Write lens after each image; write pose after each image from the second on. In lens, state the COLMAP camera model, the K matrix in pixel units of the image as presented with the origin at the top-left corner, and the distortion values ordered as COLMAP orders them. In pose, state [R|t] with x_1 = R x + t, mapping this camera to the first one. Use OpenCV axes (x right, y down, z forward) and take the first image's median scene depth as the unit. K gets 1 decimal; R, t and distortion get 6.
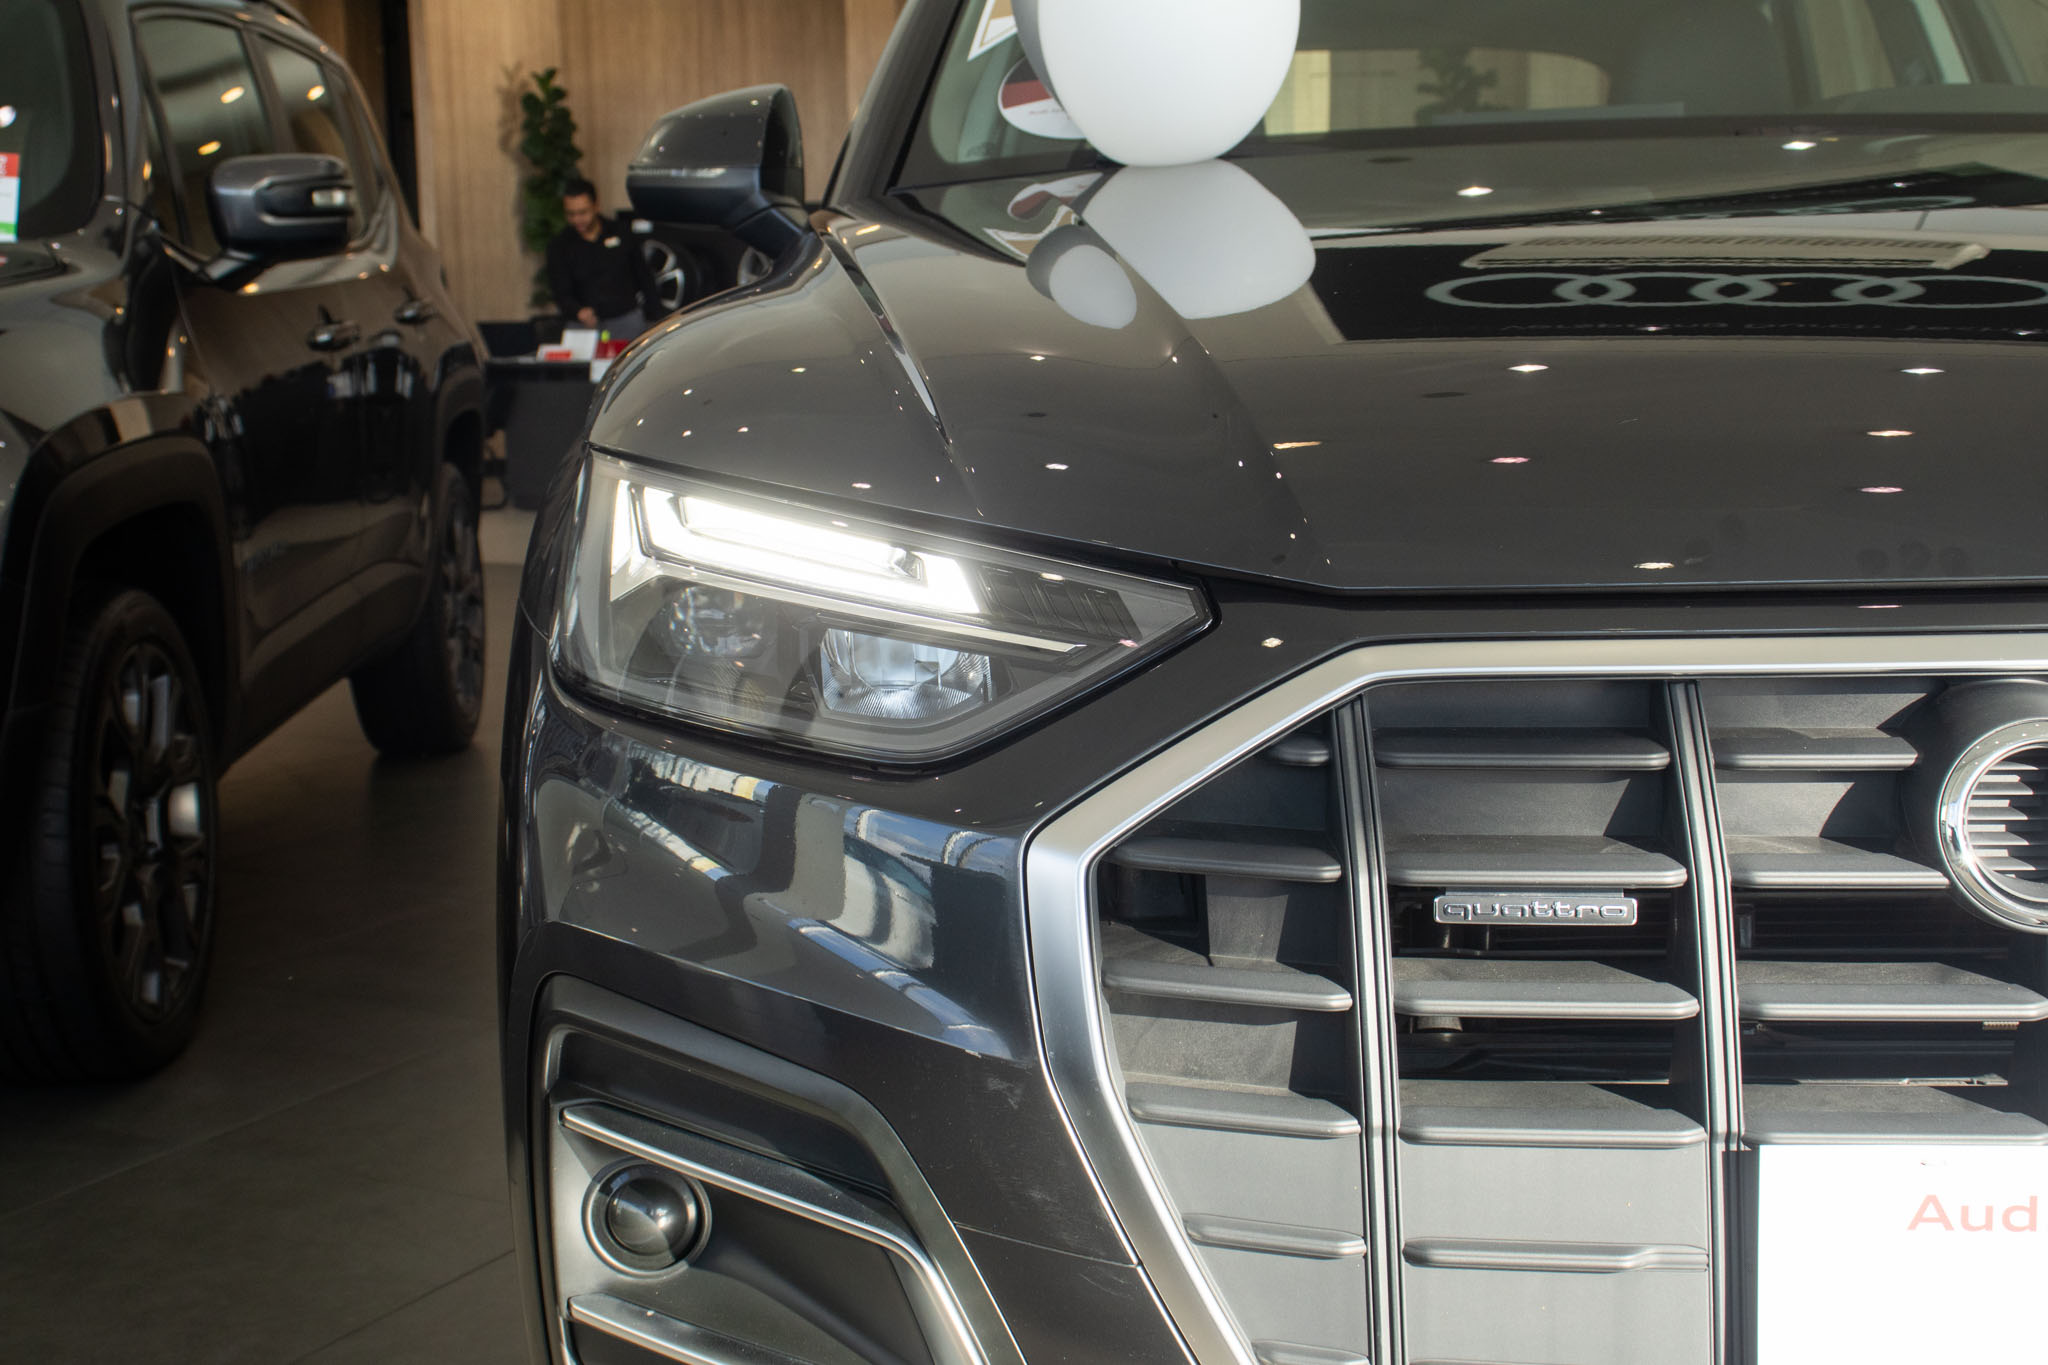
lens RADIAL K [[2690.6, 0, 1024.3], [0, 2690.6, 751.1], [0, 0, 1]] dist [0.013799, 0.077670]
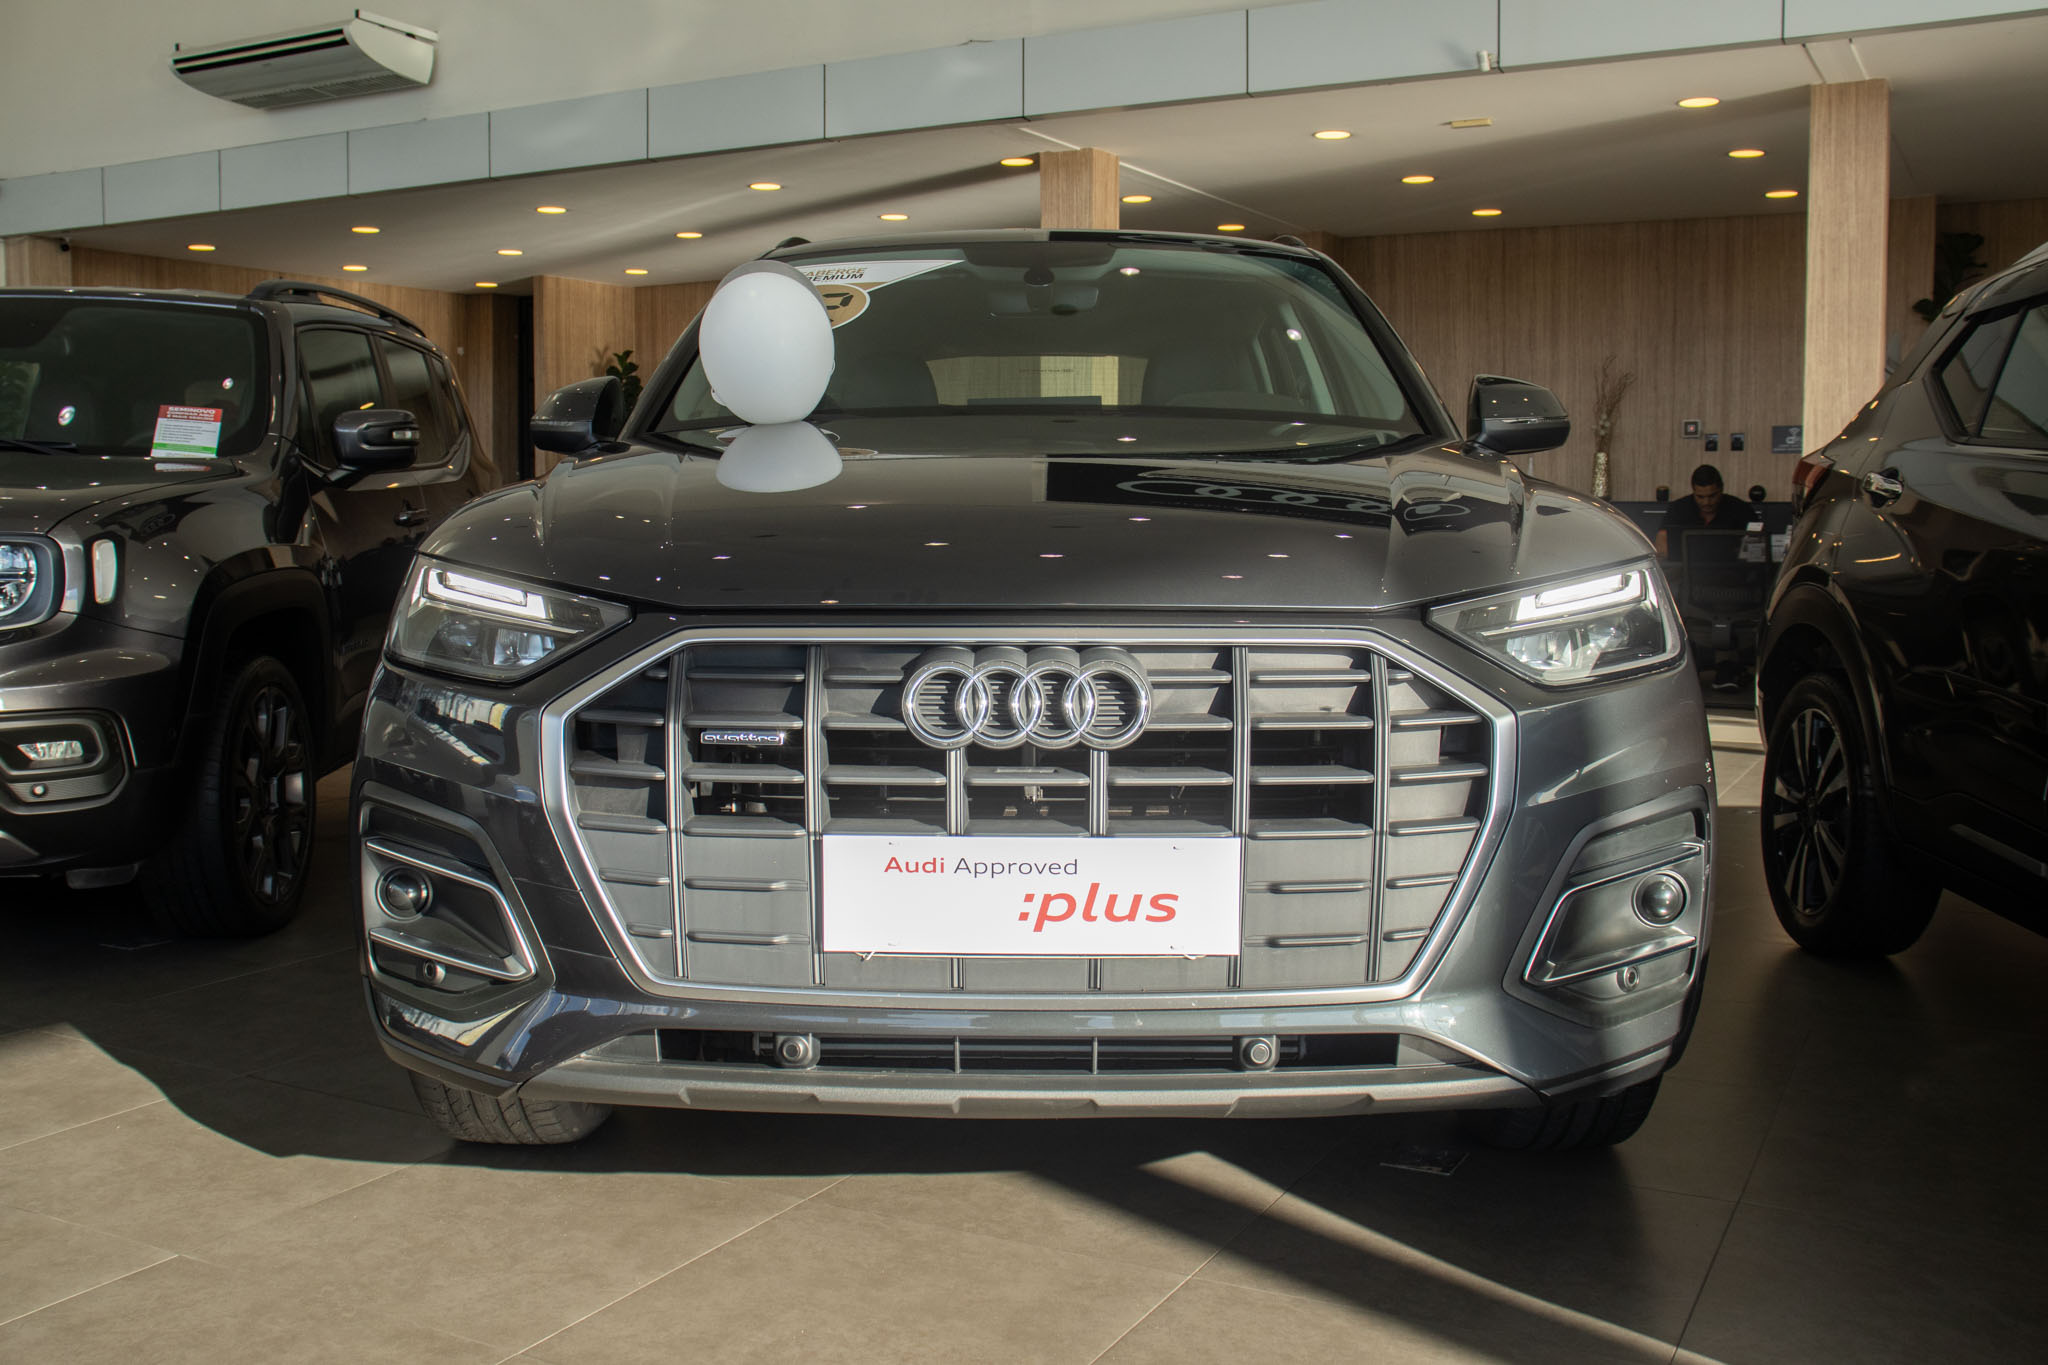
lens RADIAL K [[1925.6, 0, 1025.4], [0, 1925.6, 739.2], [0, 0, 1]] dist [-0.203950, 0.234993]
pose [[0.999275, 0.022773, 0.030516, 0.307130], [-0.021223, 0.998514, -0.050195, 0.110342], [-0.031614, 0.049511, 0.998273, -0.545200]]
